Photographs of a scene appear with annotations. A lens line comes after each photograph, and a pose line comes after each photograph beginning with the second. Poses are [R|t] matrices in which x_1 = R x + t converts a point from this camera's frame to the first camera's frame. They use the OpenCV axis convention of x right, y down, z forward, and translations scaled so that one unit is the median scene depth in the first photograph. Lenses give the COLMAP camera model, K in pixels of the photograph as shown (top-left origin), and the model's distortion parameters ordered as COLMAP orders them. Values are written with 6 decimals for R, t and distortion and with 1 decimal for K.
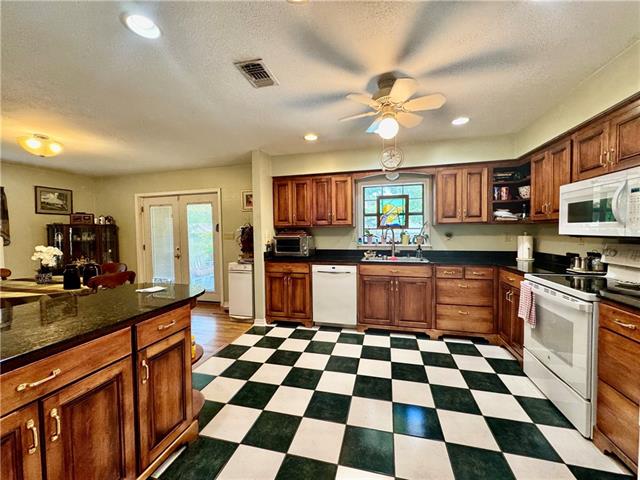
lens RADIAL K [[254.7, 0, 320.5], [0, 254.7, 237.6], [0, 0, 1]] dist [-0.001797, 0.000387]
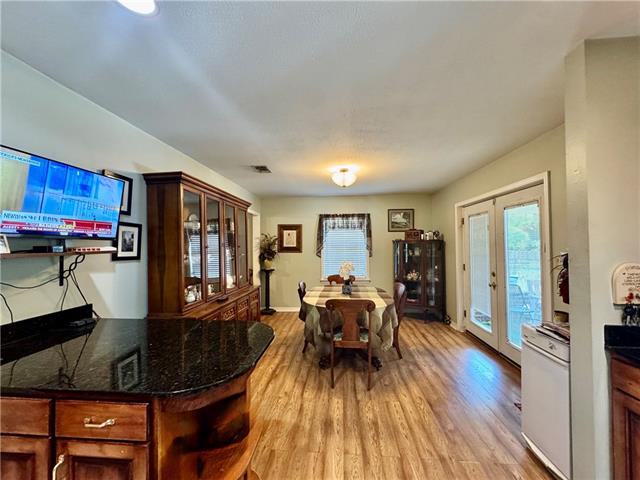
lens RADIAL K [[254.7, 0, 321.8], [0, 254.7, 239.9], [0, 0, 1]] dist [-0.001797, 0.000387]
pose [[0.177279, -0.001490, -0.984159, 0.040440], [-0.023264, 0.999713, -0.005704, -0.039381], [0.983886, 0.023907, 0.177194, 0.455986]]
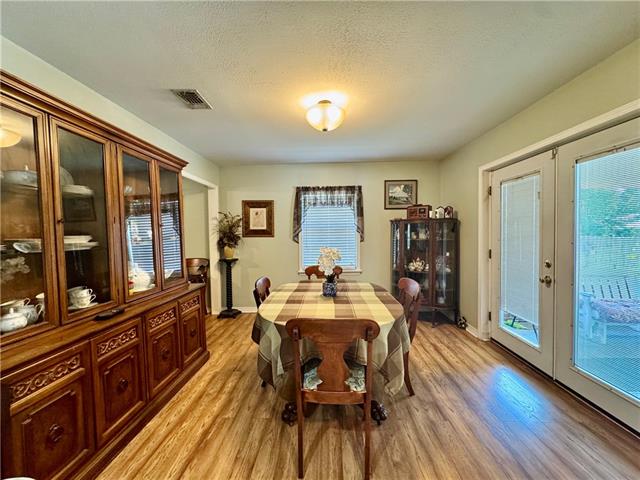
lens RADIAL K [[254.7, 0, 321.4], [0, 254.7, 239.6], [0, 0, 1]] dist [-0.001797, 0.000387]
pose [[0.222378, 0.043797, -0.973976, -0.223070], [-0.018411, 0.999001, 0.040719, -0.014825], [0.974787, 0.008877, 0.222962, 0.542272]]
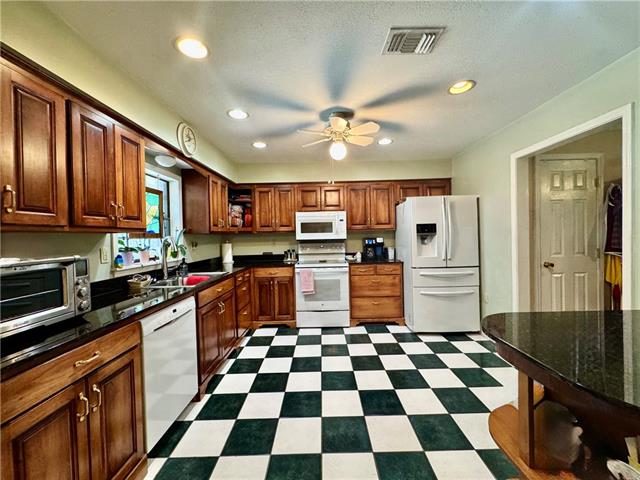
lens RADIAL K [[254.7, 0, 322.8], [0, 254.7, 239.1], [0, 0, 1]] dist [-0.001797, 0.000387]
pose [[-0.252507, 0.004348, 0.967585, -0.397993], [0.053920, 0.998499, 0.009584, -0.011628], [-0.966092, 0.054592, -0.252362, 0.630235]]
